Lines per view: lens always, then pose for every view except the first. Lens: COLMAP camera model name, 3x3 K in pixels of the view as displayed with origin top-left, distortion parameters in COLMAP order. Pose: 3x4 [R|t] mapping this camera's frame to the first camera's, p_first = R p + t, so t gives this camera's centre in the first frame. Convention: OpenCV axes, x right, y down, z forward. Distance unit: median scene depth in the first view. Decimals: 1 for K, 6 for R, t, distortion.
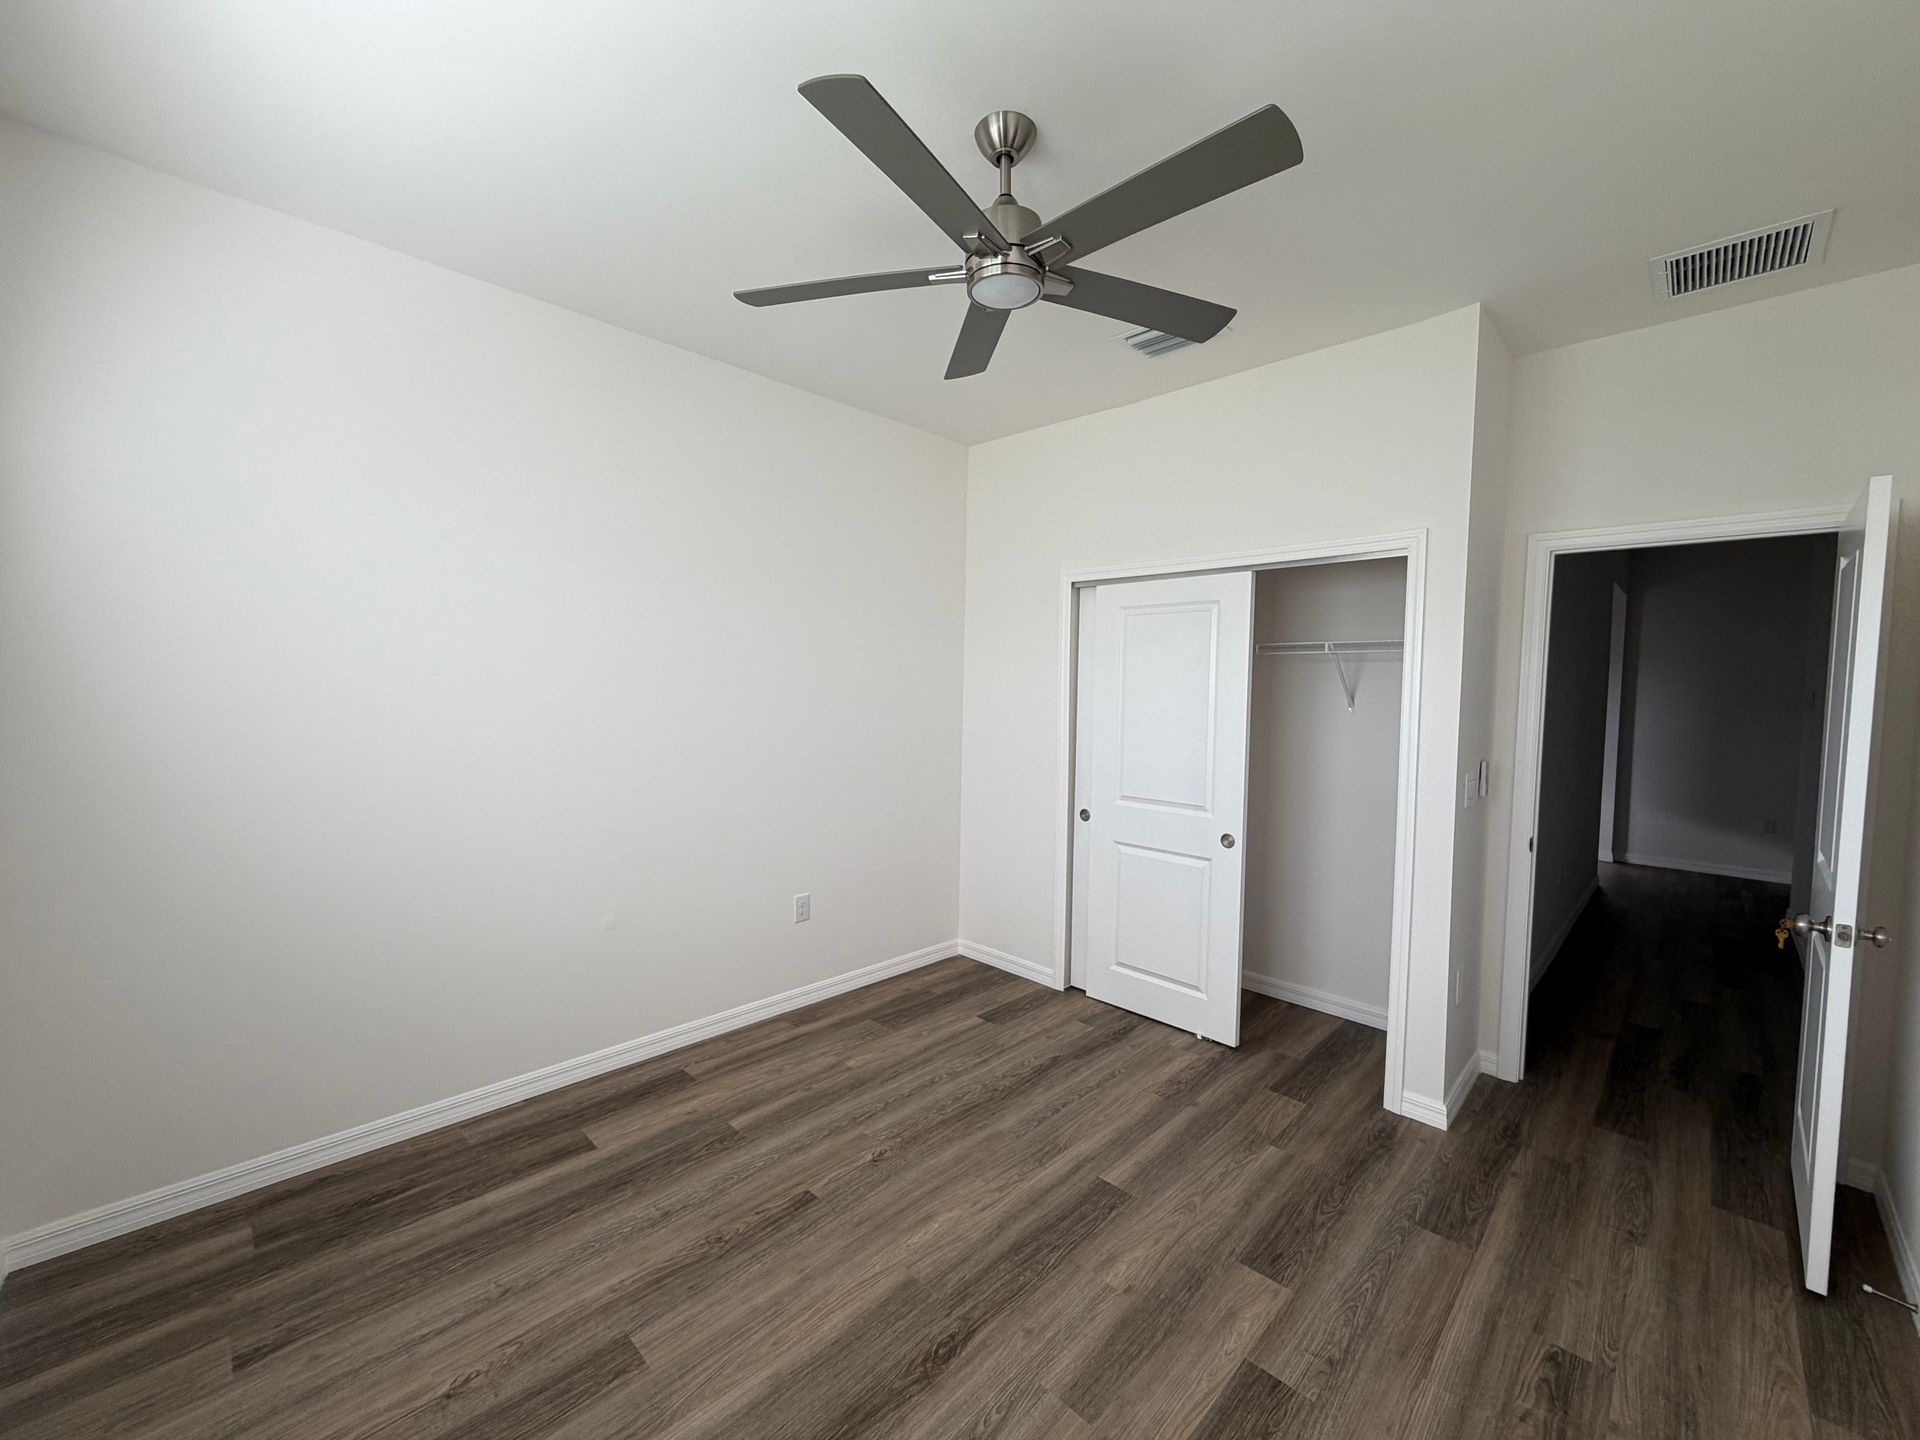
lens RADIAL K [[765.4, 0, 952.7], [0, 765.4, 720.5], [0, 0, 1]] dist [-0.000397, 0.000281]
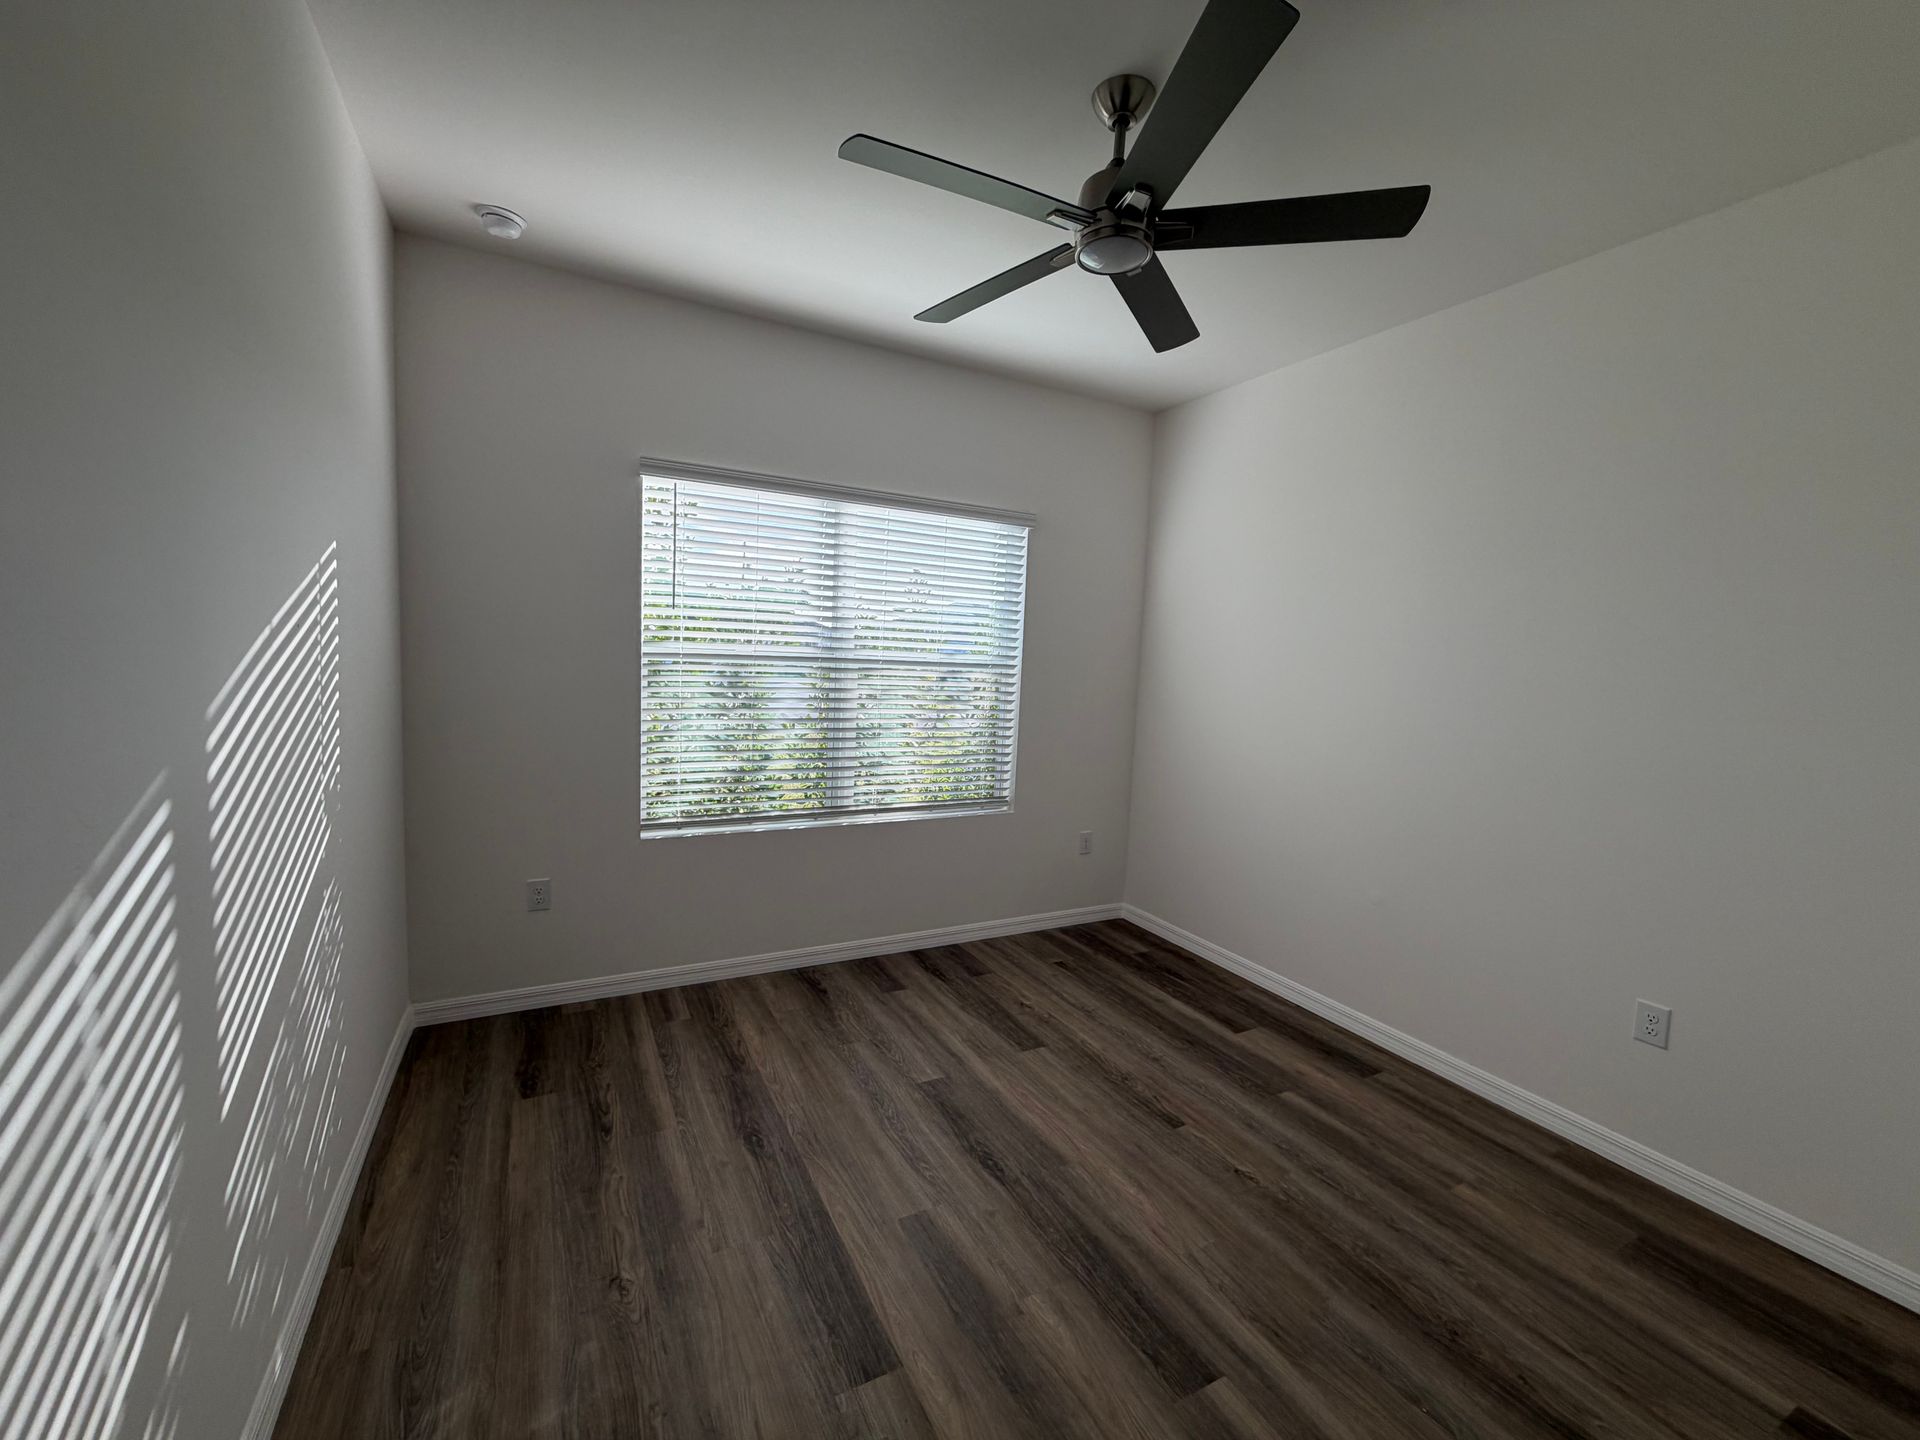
lens RADIAL K [[765.4, 0, 952.7], [0, 765.4, 720.5], [0, 0, 1]] dist [-0.000397, 0.000281]
pose [[-0.299907, 0.052022, -0.952549, 0.930957], [-0.093656, 0.992083, 0.083668, -0.011088], [0.949360, 0.114304, -0.292660, 0.961917]]
